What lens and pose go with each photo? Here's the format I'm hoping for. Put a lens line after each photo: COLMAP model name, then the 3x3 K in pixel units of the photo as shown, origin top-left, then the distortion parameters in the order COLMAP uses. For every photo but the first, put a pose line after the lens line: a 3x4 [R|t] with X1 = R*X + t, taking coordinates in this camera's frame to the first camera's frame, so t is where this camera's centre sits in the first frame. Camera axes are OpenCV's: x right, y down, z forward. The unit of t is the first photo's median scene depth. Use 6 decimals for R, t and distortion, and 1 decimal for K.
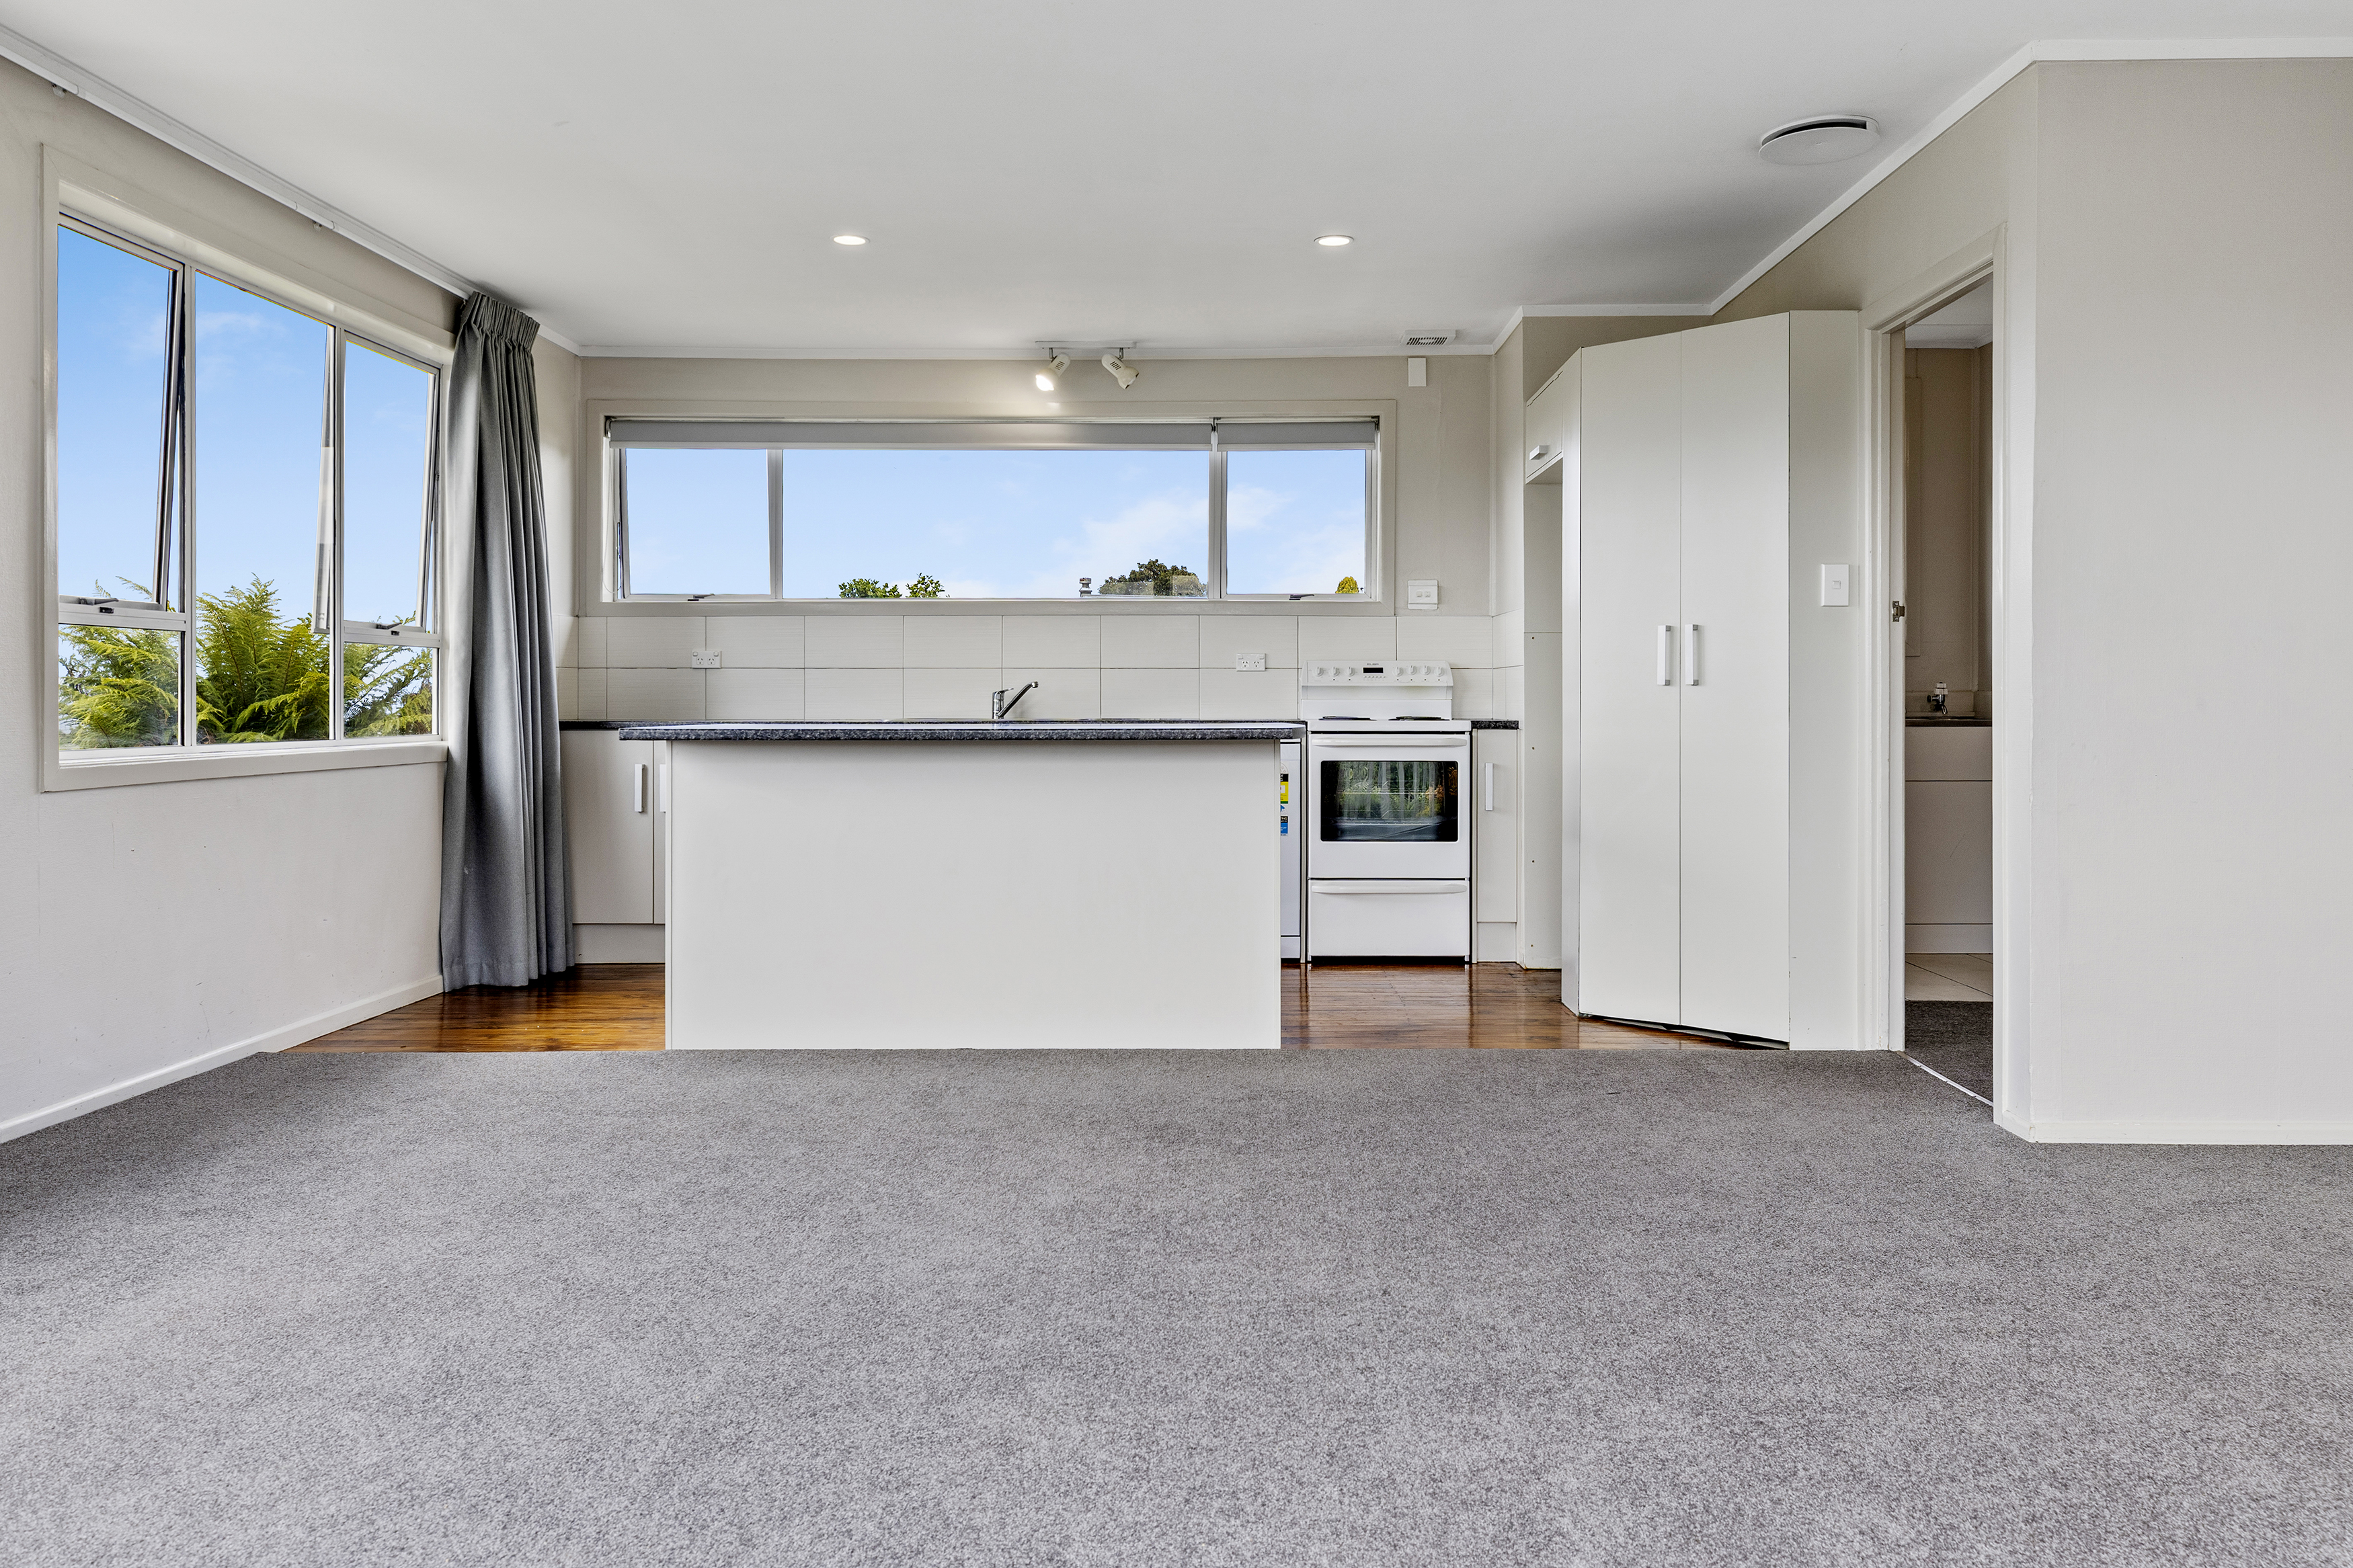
lens RADIAL K [[1625.8, 0, 1246.2], [0, 1625.8, 708.7], [0, 0, 1]] dist [0.004010, 0.001454]
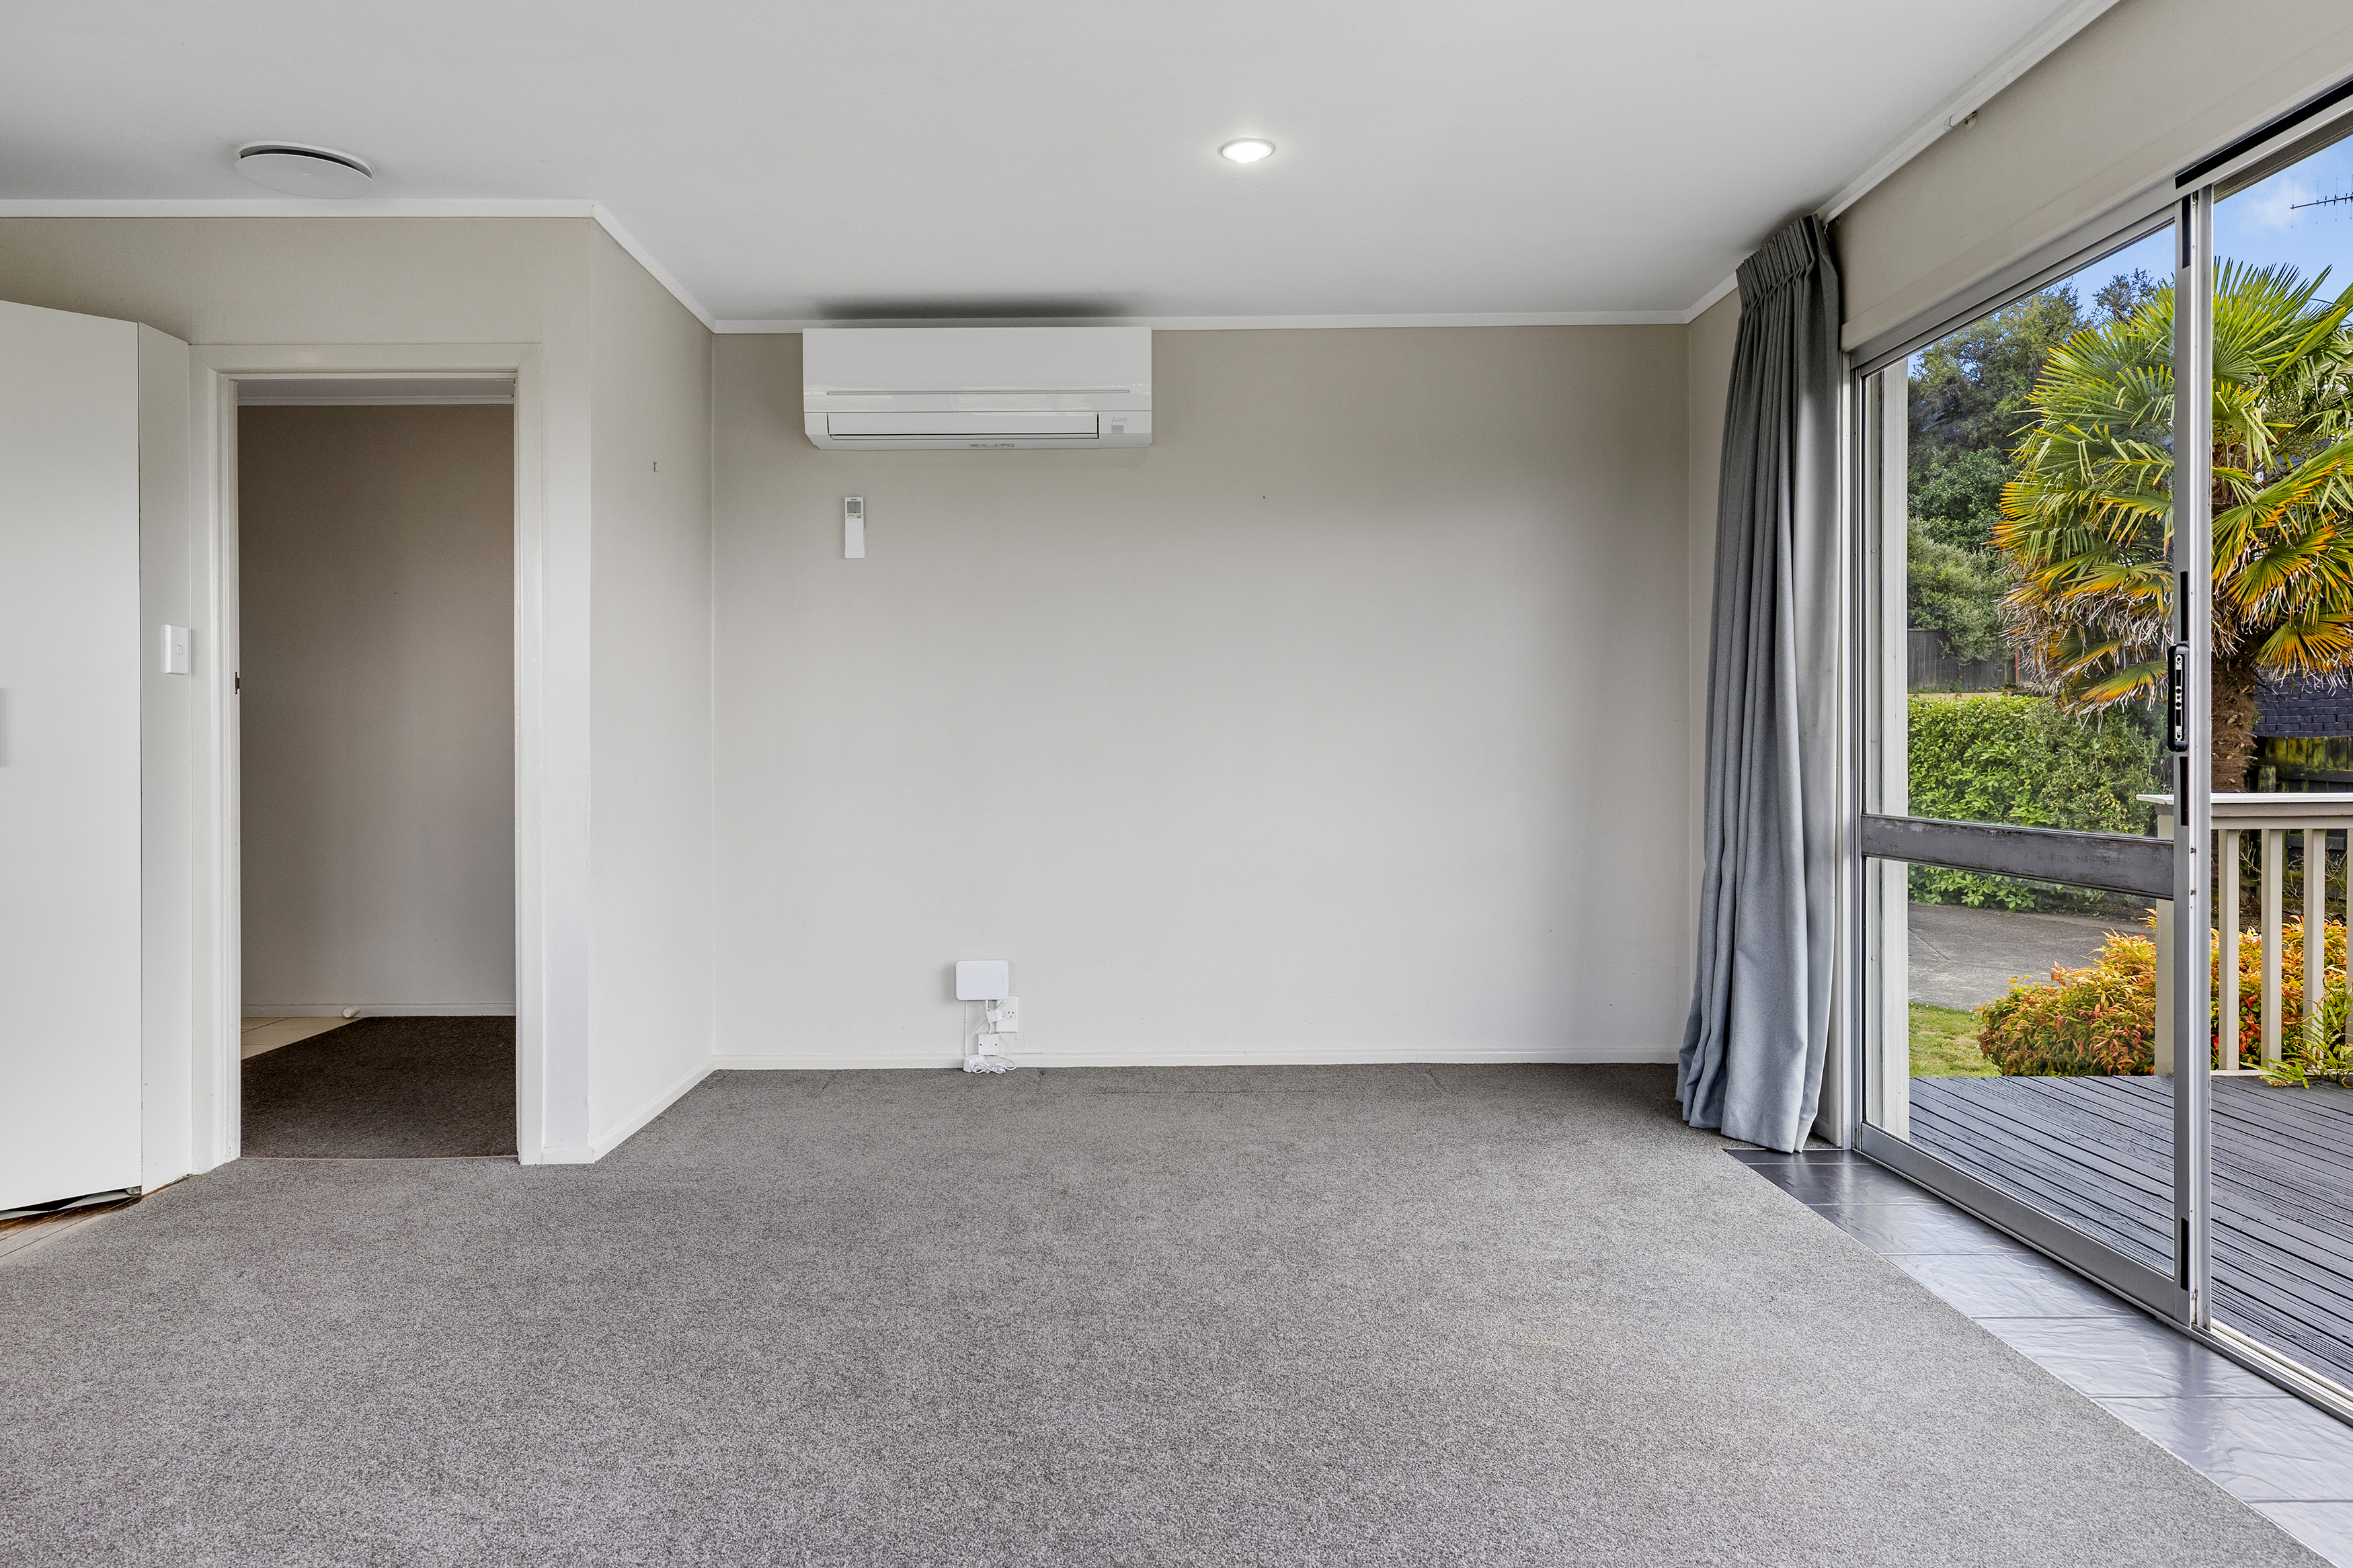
lens RADIAL K [[1547.2, 0, 1173.4], [0, 1547.2, 744.9], [0, 0, 1]] dist [-0.005480, -0.001558]
pose [[-0.003584, -0.002731, 0.999990, -0.349297], [0.008420, 0.999961, 0.002761, -0.016572], [-0.999958, 0.008430, -0.003561, 0.343275]]
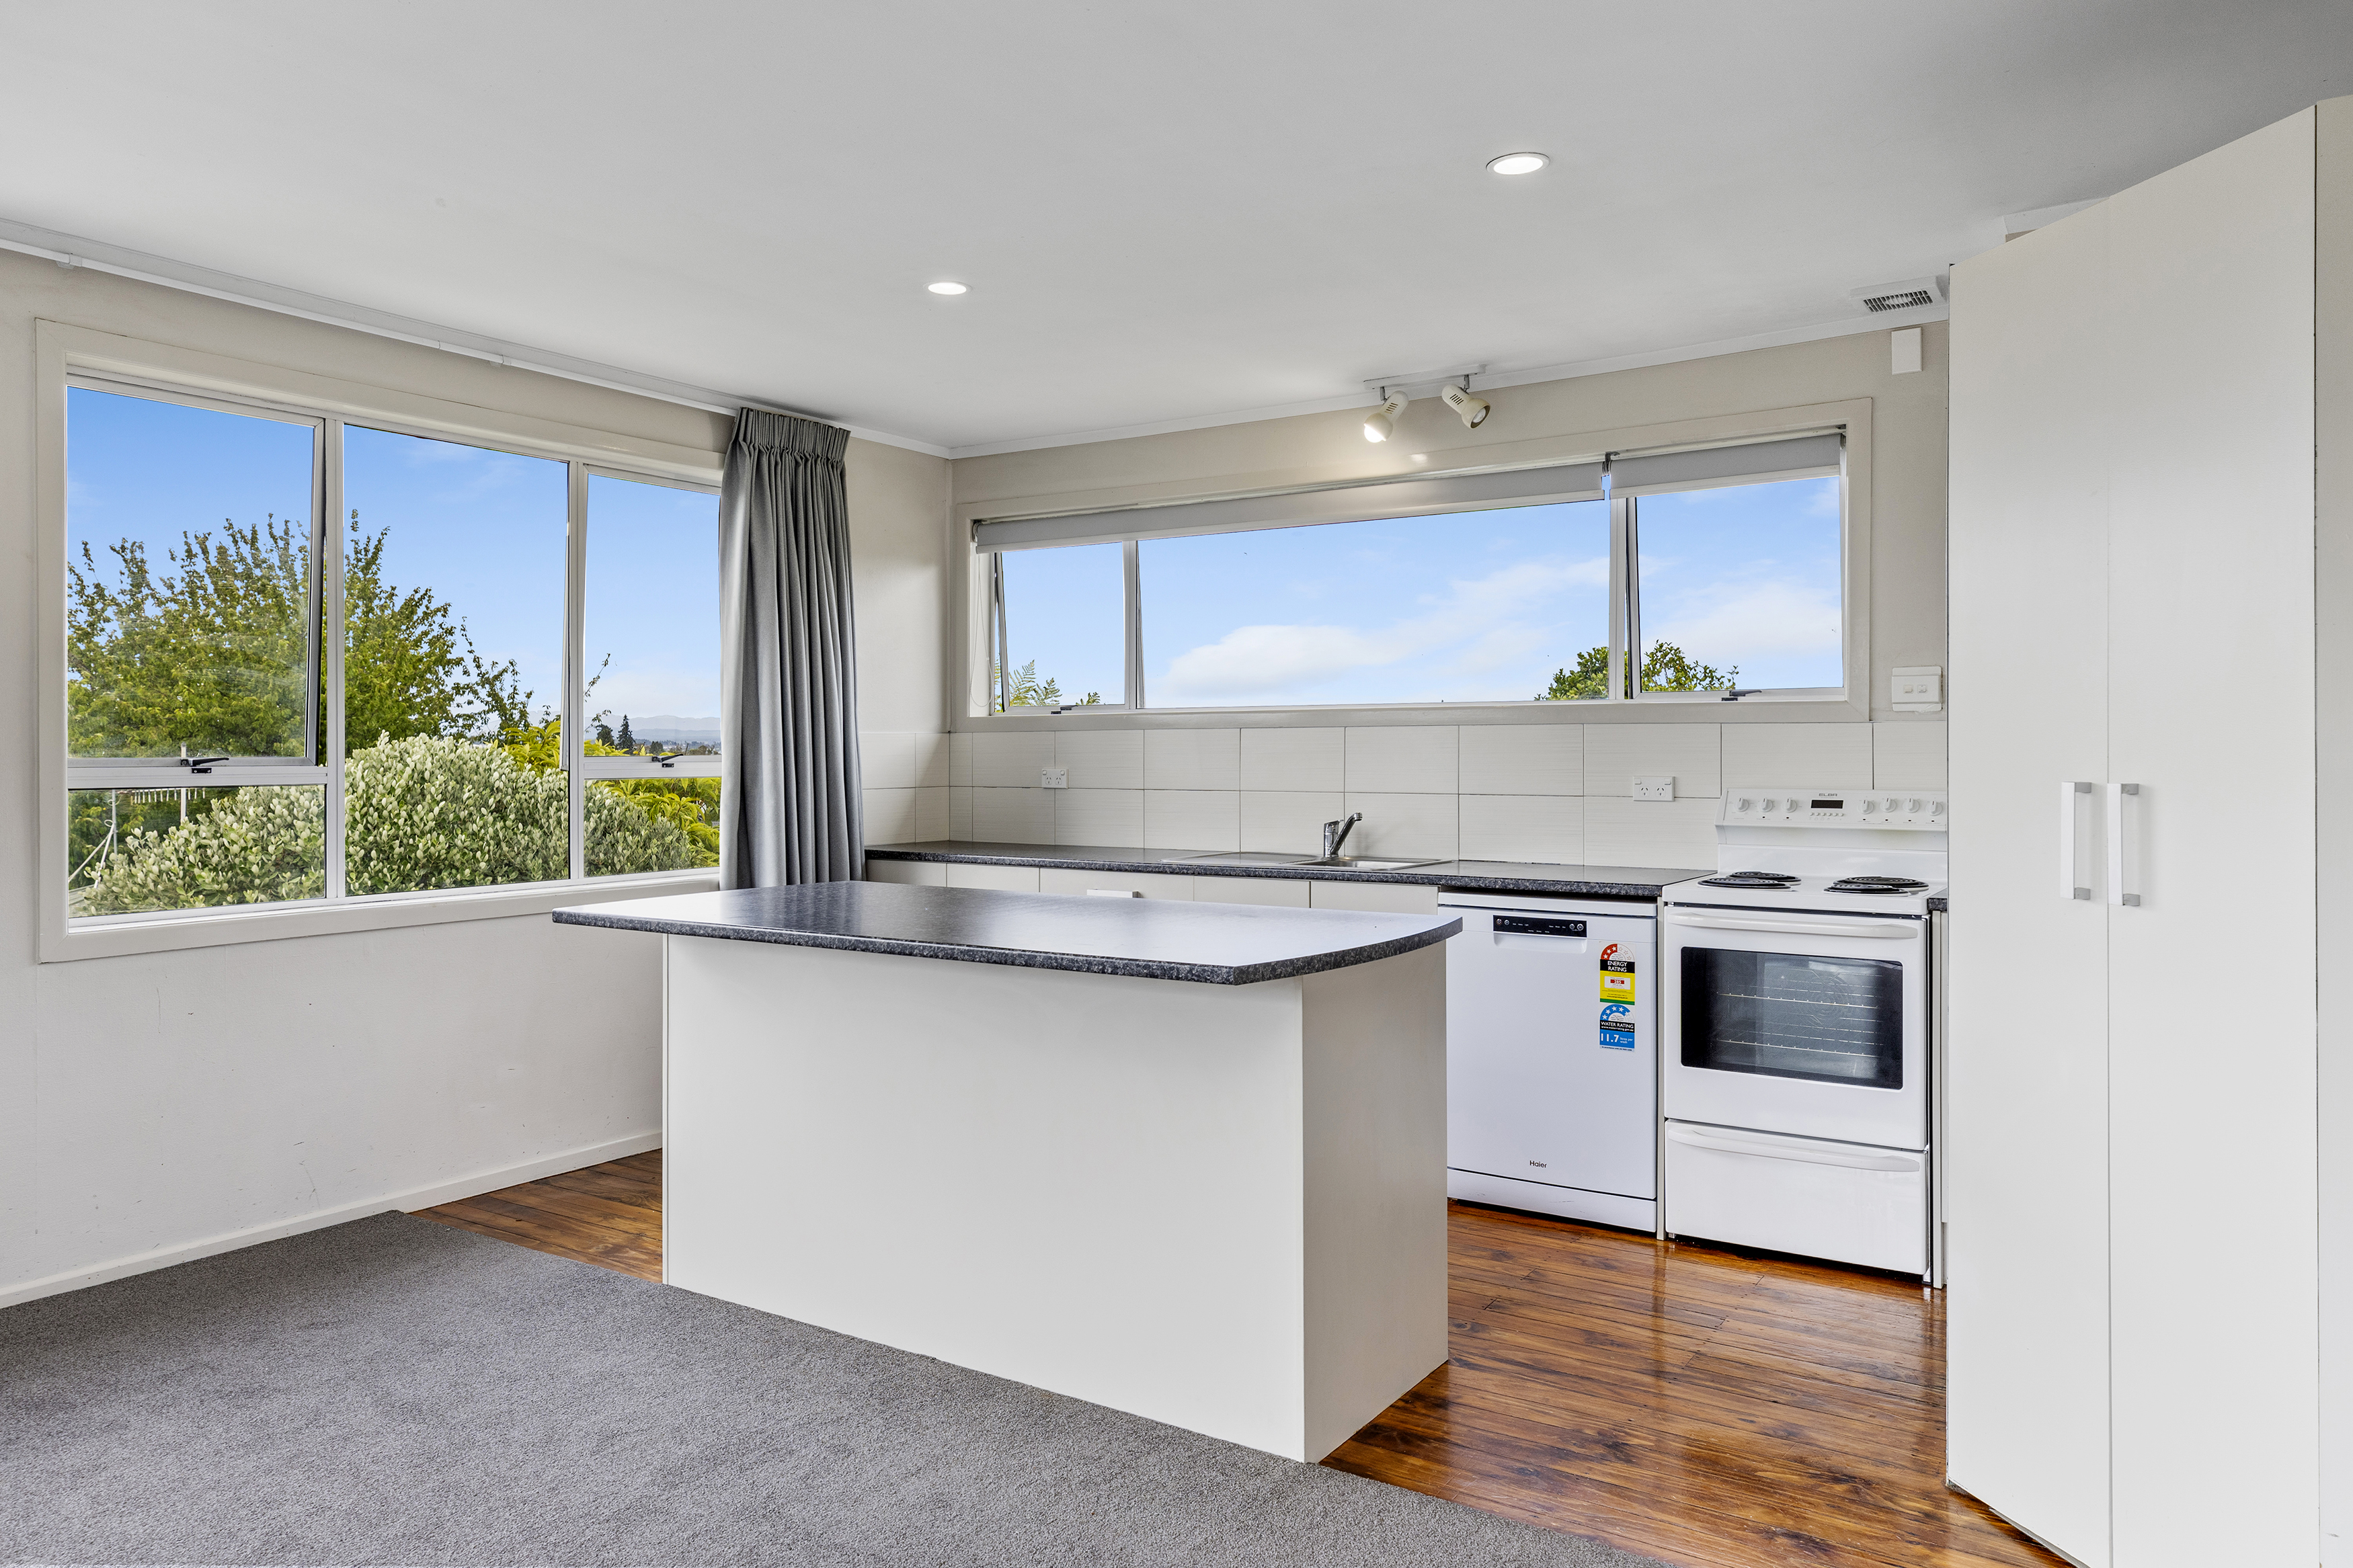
lens RADIAL K [[1572.1, 0, 1187.4], [0, 1572.1, 746.9], [0, 0, 1]] dist [0.009887, -0.001604]
pose [[0.836012, -0.003219, -0.548701, 0.230788], [-0.001295, 0.999968, -0.007838, -0.045030], [0.548709, 0.007263, 0.835982, 0.336445]]
